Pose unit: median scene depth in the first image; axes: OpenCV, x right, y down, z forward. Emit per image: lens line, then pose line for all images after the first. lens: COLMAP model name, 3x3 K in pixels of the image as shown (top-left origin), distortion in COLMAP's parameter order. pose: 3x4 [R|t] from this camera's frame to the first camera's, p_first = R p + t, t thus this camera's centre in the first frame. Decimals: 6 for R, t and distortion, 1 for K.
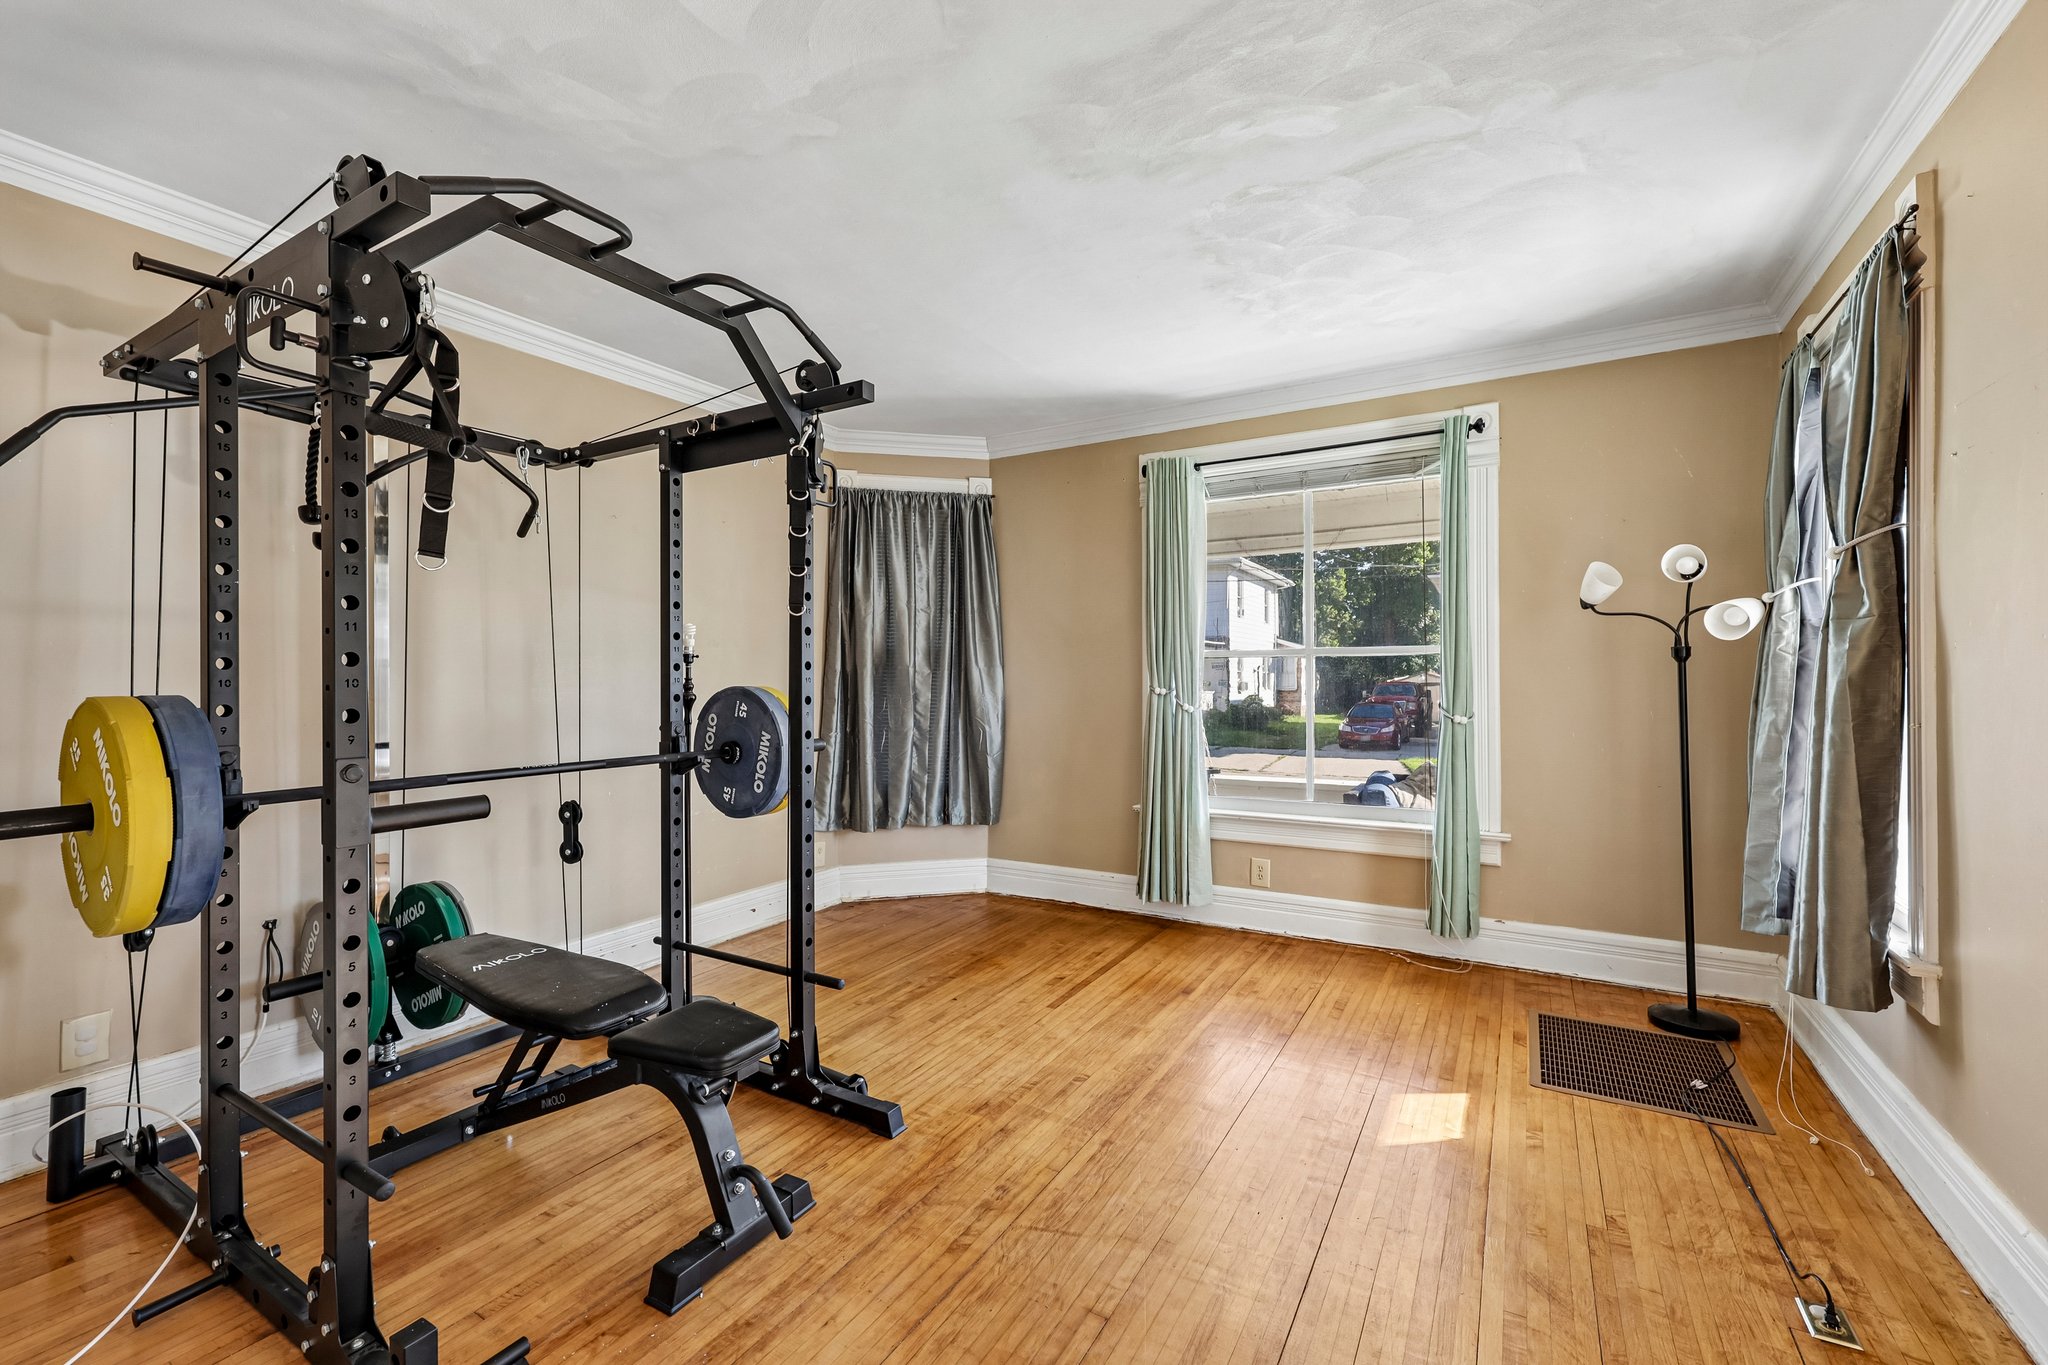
lens RADIAL K [[849.6, 0, 1021.6], [0, 849.6, 679.1], [0, 0, 1]] dist [0.001051, 0.000622]
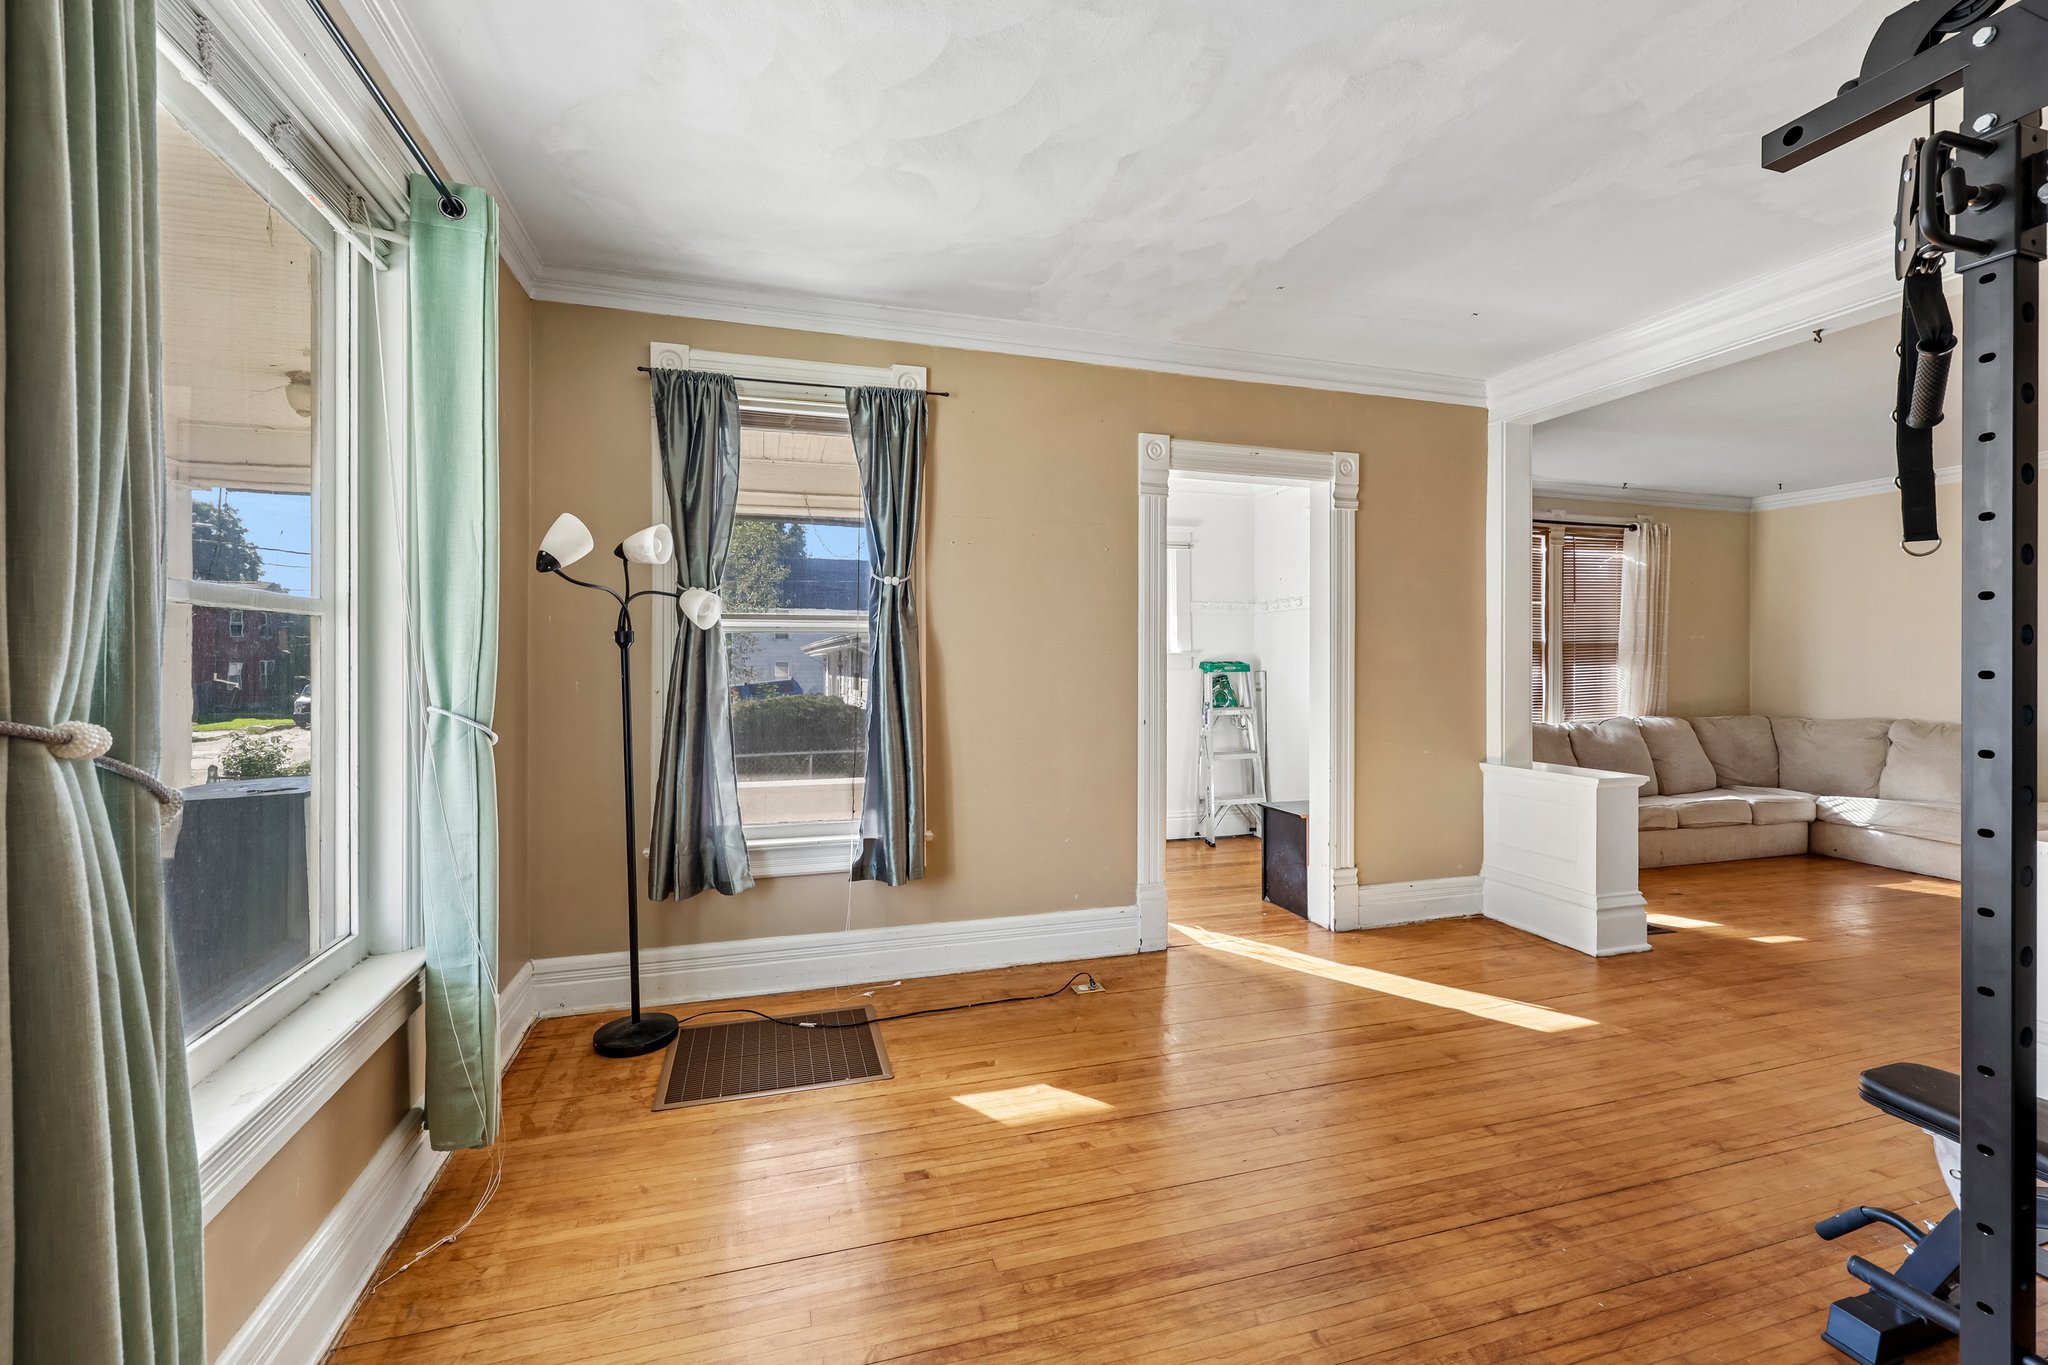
lens RADIAL K [[849.6, 0, 1021.6], [0, 849.6, 679.1], [0, 0, 1]] dist [0.001051, 0.000622]
pose [[-0.743795, -0.003581, 0.668398, -0.185117], [0.002607, 0.999963, 0.008258, 0.006287], [-0.668403, 0.007885, -0.743758, 1.776910]]
